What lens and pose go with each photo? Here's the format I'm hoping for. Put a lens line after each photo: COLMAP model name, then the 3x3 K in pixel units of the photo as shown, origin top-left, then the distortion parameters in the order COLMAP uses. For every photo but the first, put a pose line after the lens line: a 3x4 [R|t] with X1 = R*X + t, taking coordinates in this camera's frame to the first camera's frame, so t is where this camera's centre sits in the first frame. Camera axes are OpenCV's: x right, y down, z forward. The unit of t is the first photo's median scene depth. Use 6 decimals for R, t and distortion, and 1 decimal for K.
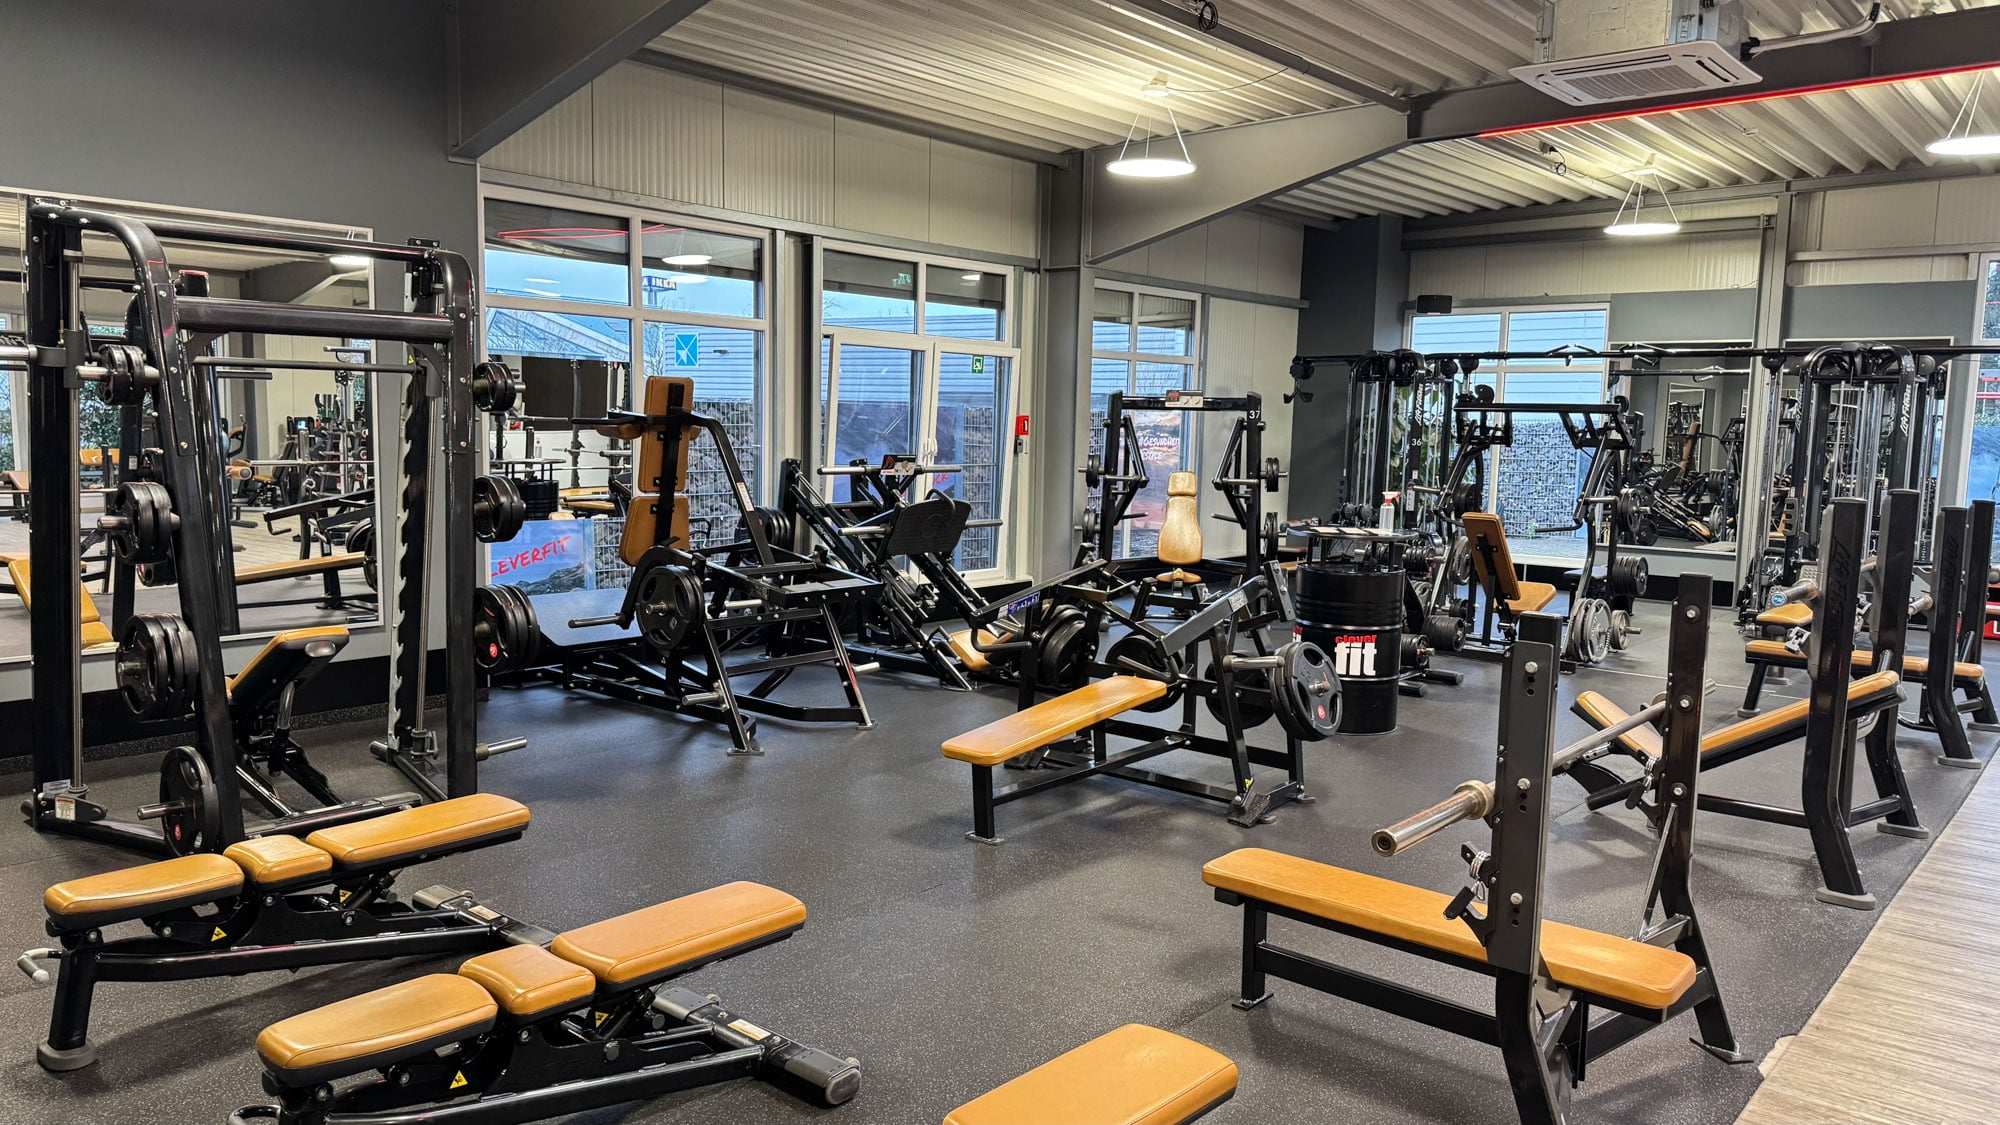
lens RADIAL K [[1408.1, 0, 987.6], [0, 1408.1, 561.3], [0, 0, 1]] dist [0.071025, -0.079717]
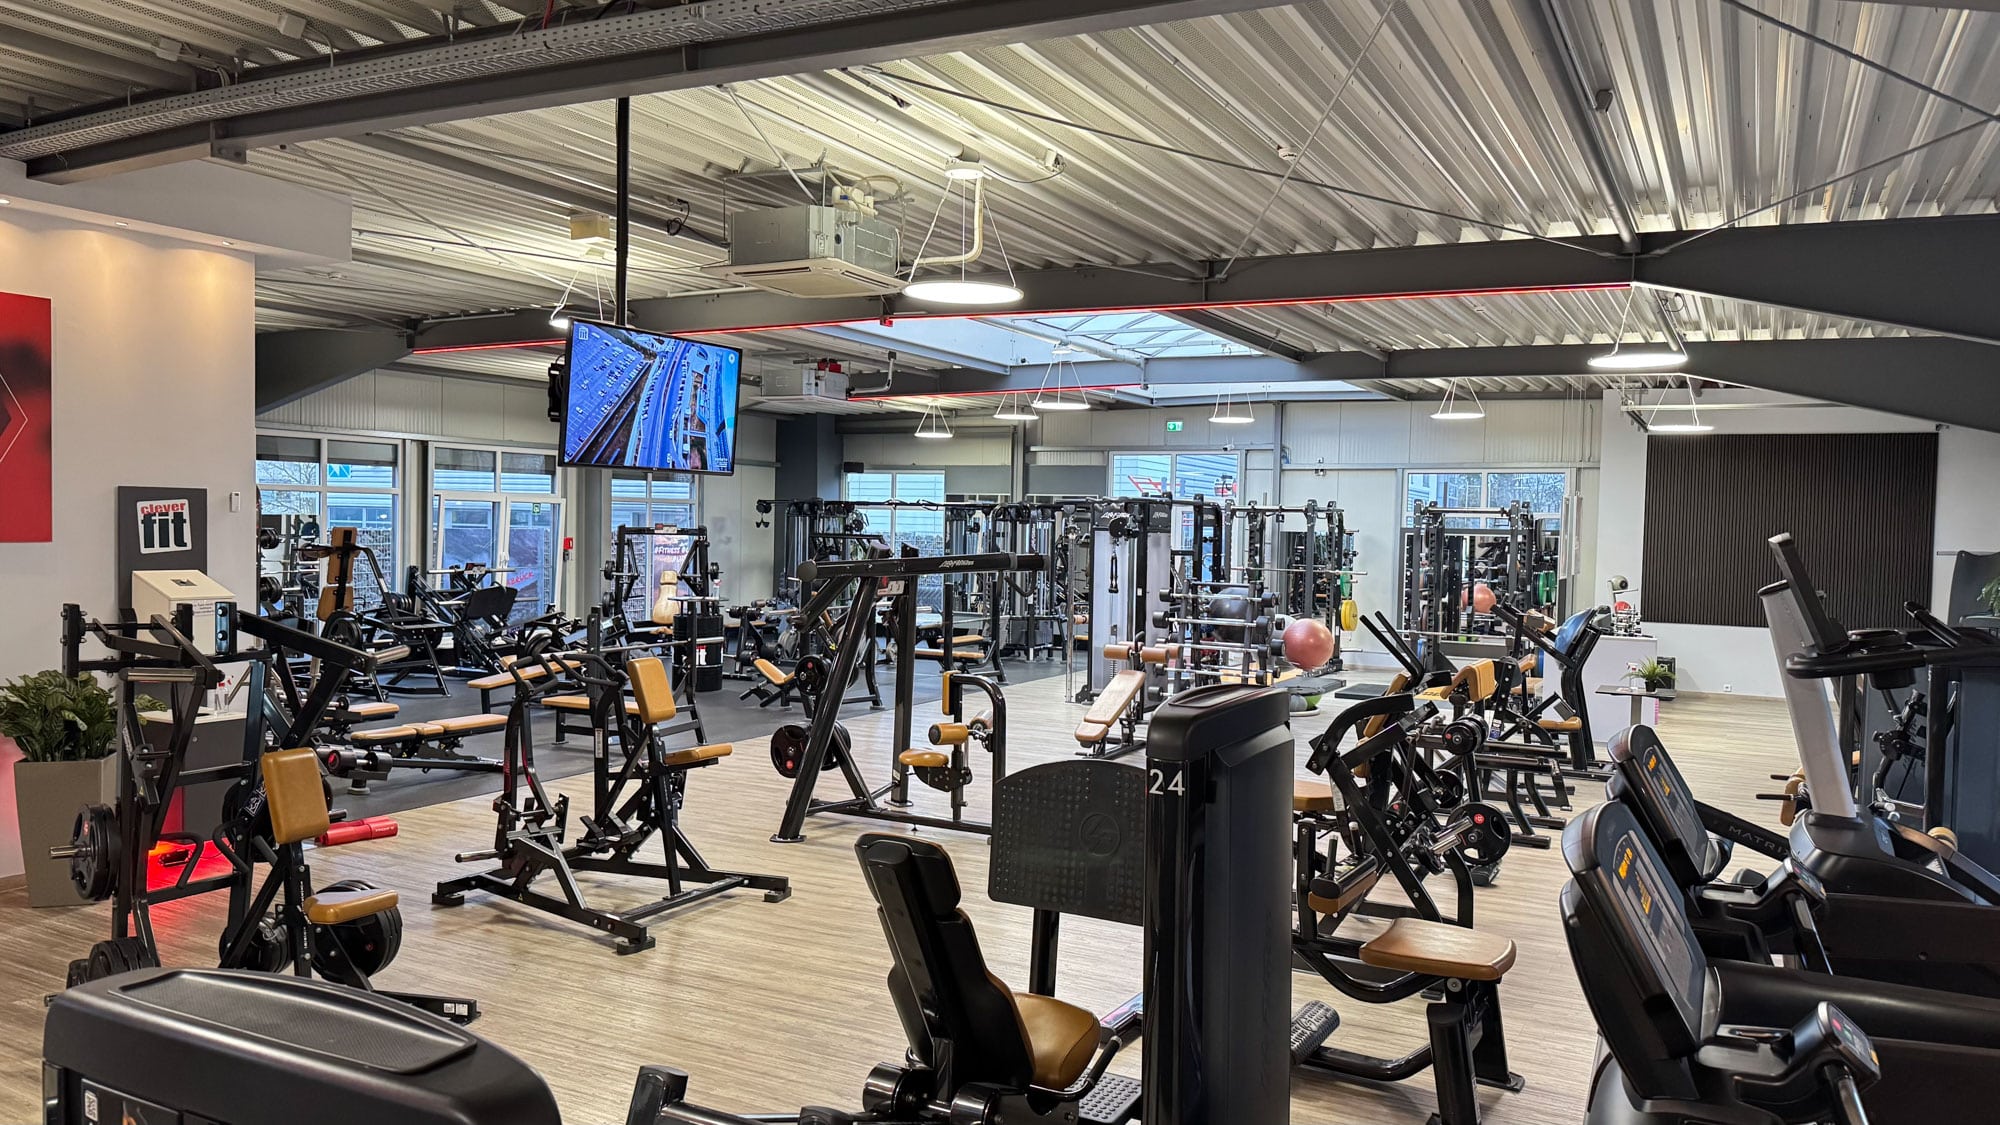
lens RADIAL K [[1408.1, 0, 1014.6], [0, 1408.1, 567.1], [0, 0, 1]] dist [0.071025, -0.079717]
pose [[0.971985, -0.007912, 0.234911, 0.174686], [0.023117, 0.997806, -0.062045, 0.058097], [-0.233905, 0.065737, 0.970035, -0.916954]]
